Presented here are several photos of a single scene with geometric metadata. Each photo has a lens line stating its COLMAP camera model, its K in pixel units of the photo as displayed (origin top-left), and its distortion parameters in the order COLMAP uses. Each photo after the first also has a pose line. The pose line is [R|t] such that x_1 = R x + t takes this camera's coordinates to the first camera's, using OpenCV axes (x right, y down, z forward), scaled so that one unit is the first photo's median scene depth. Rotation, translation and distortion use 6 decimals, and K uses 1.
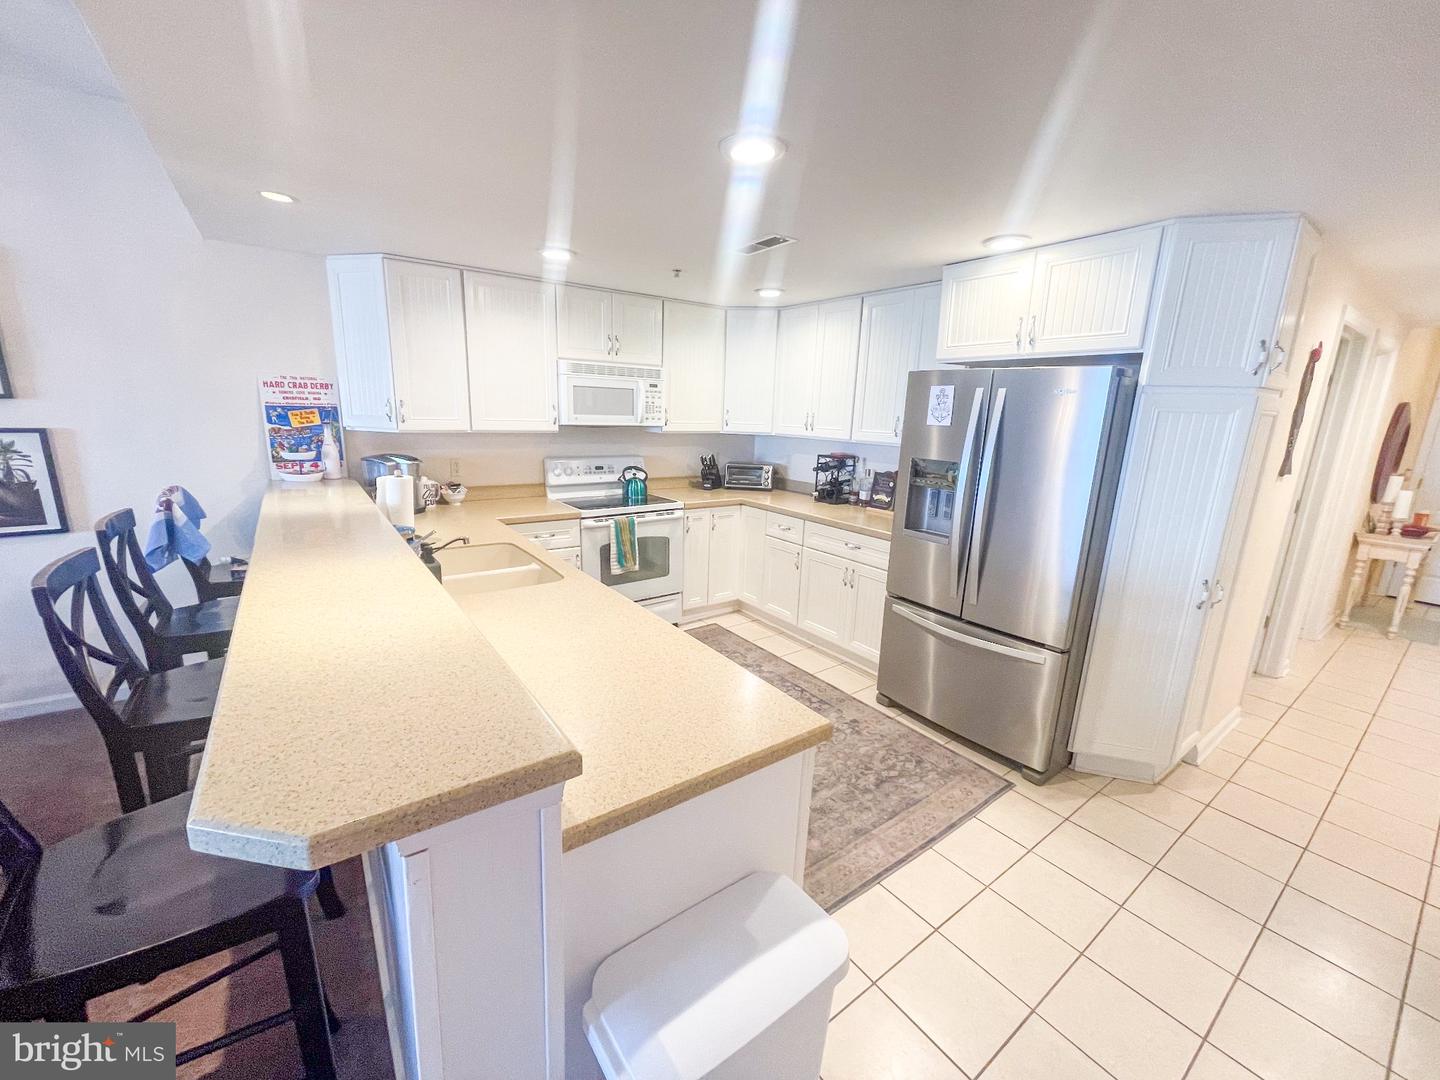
lens RADIAL K [[577.2, 0, 719.2], [0, 577.2, 538.7], [0, 0, 1]] dist [-0.000730, -0.000390]
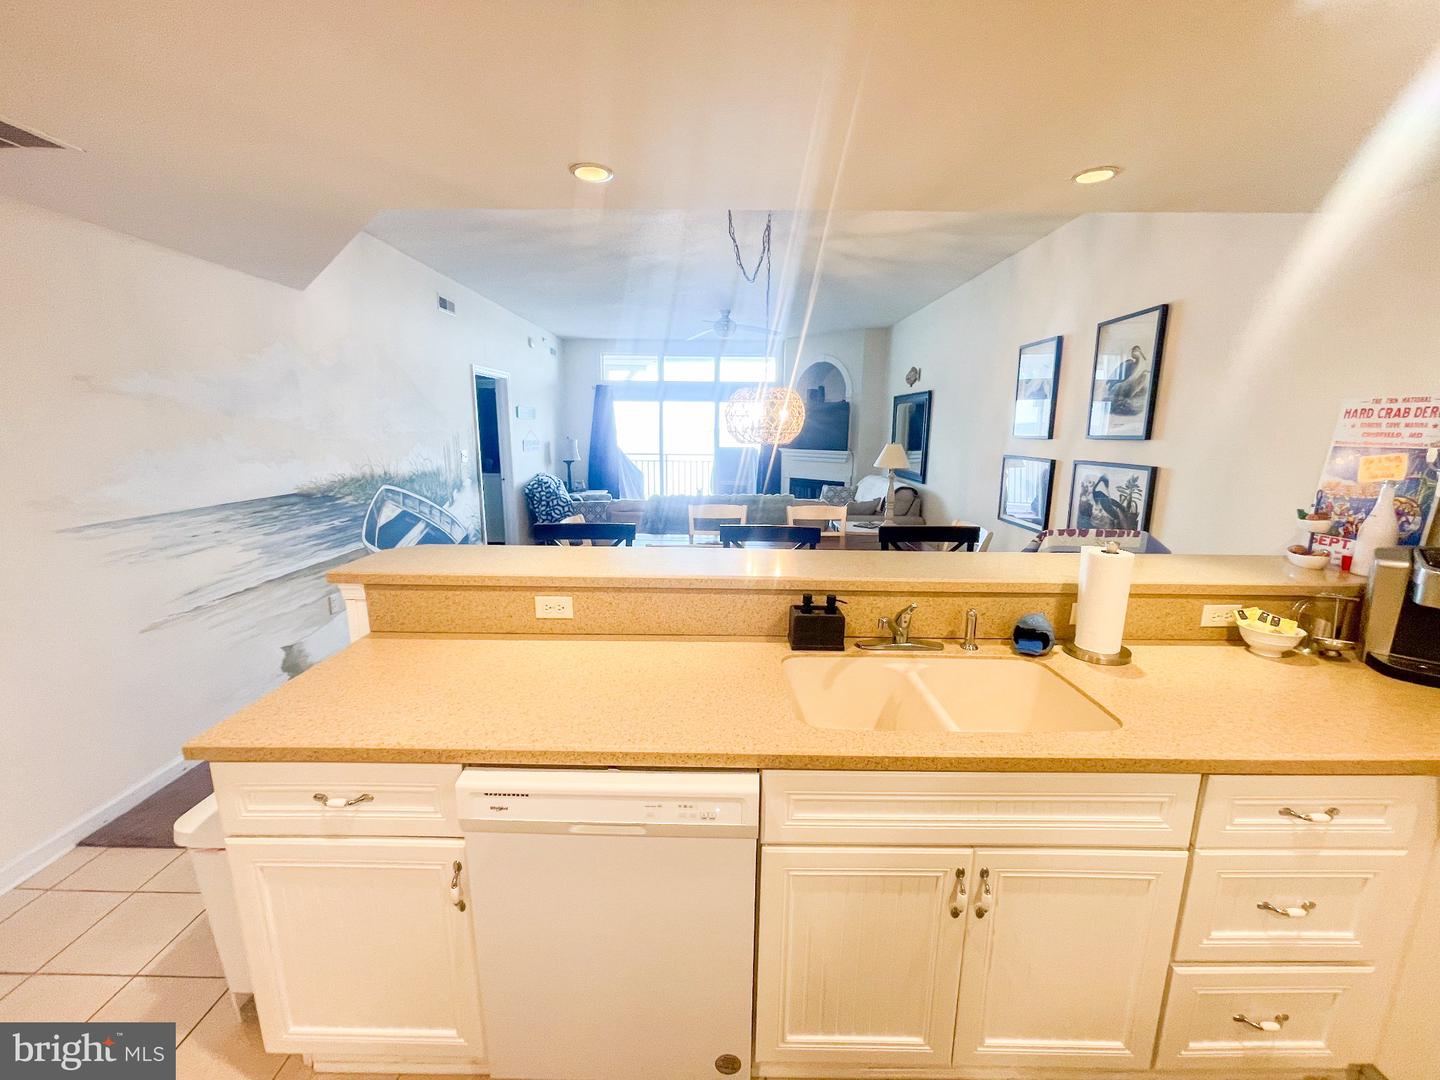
lens RADIAL K [[577.2, 0, 718.5], [0, 577.2, 540.2], [0, 0, 1]] dist [-0.000730, -0.000390]
pose [[-0.592412, 0.124206, -0.796003, 0.150849], [-0.195198, 0.936475, 0.291398, -0.180424], [0.781630, 0.328006, -0.530534, 0.811250]]
